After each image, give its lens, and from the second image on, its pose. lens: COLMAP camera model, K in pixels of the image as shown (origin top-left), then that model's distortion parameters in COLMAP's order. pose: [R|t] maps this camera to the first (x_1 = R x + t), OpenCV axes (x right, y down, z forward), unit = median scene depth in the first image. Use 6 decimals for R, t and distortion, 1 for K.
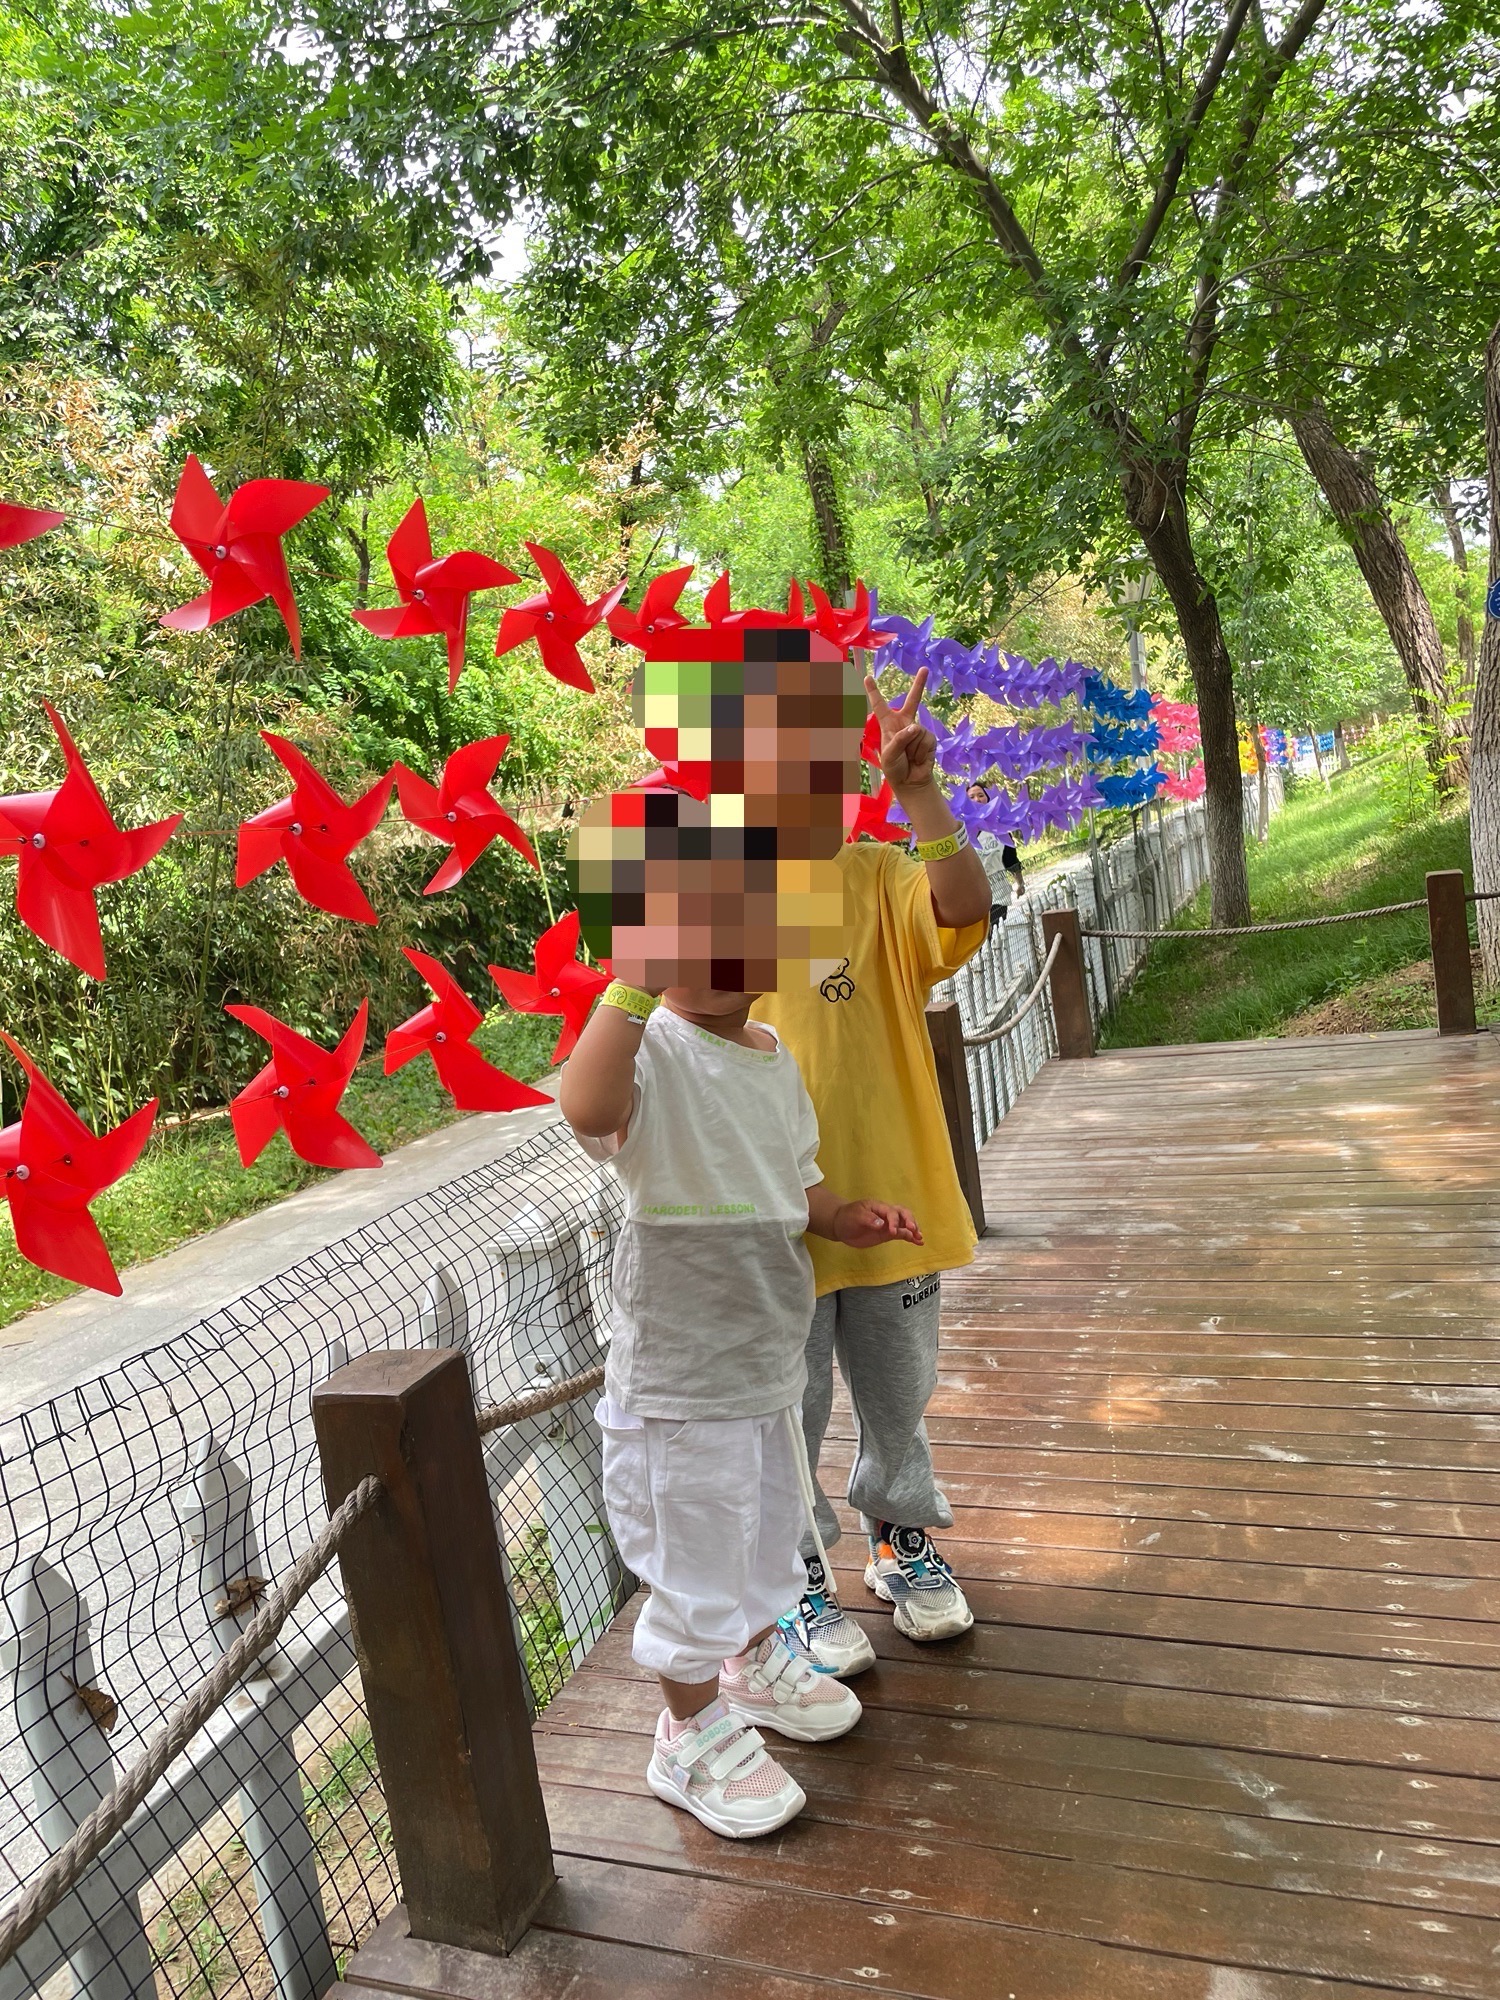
lens RADIAL K [[1504.5, 0, 746.1], [0, 1504.5, 995.7], [0, 0, 1]] dist [0.005718, 0.000408]
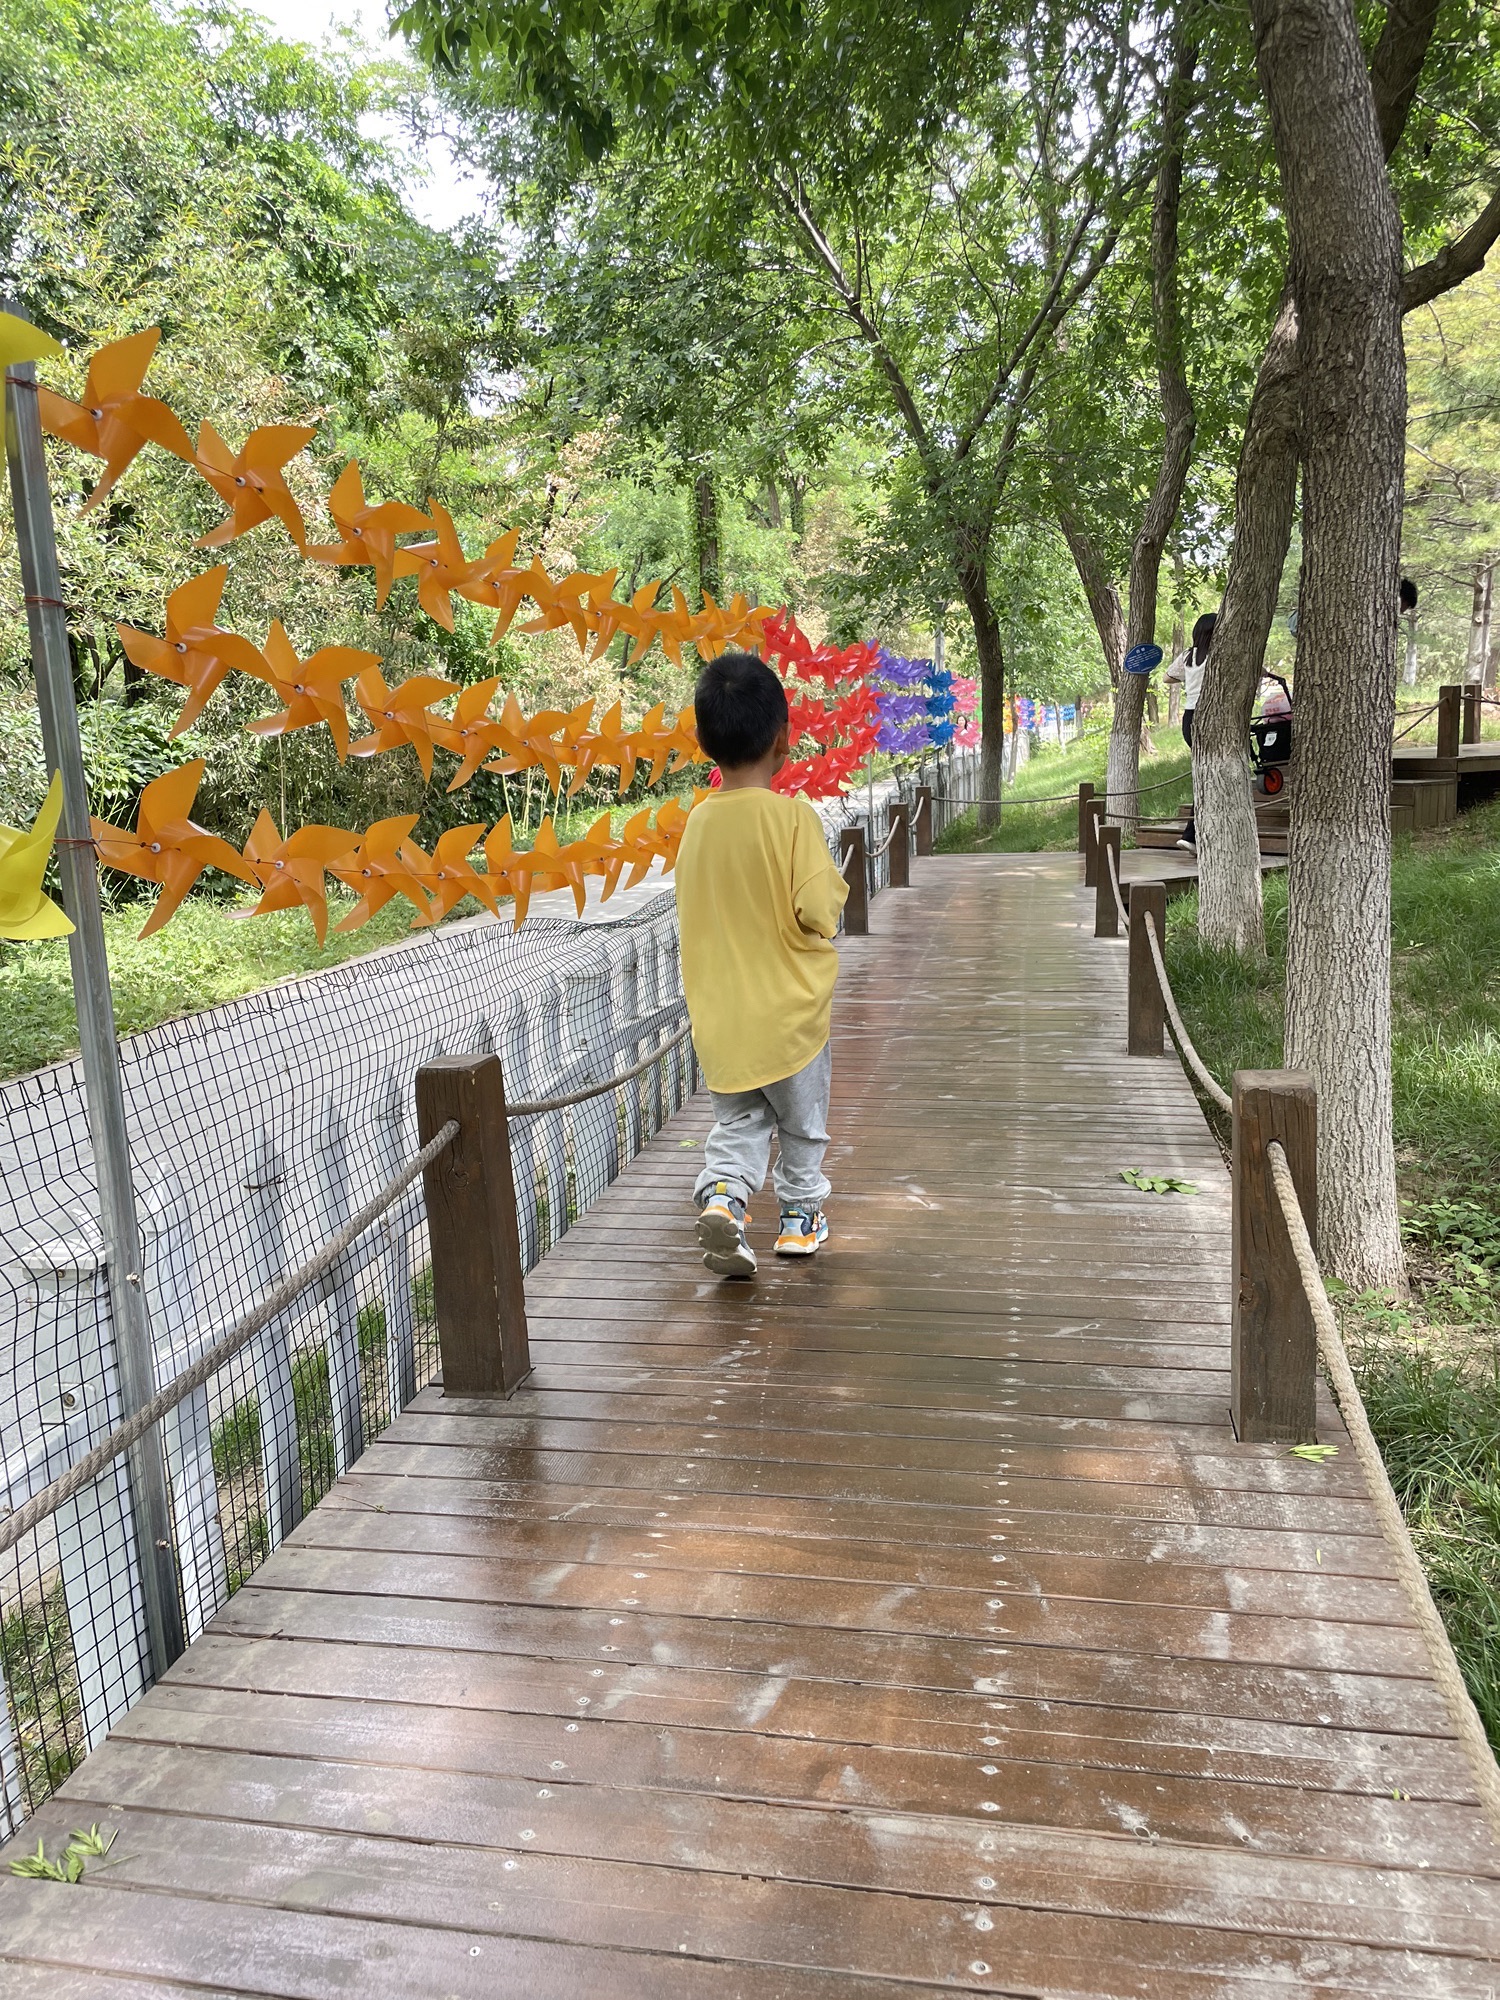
lens RADIAL K [[1504.5, 0, 752.7], [0, 1504.5, 1001.9], [0, 0, 1]] dist [0.005718, 0.000408]
pose [[0.982837, 0.063596, 0.173165, -0.144331], [-0.072605, 0.996291, 0.046190, 0.063819], [-0.169585, -0.057970, 0.983809, -0.407542]]
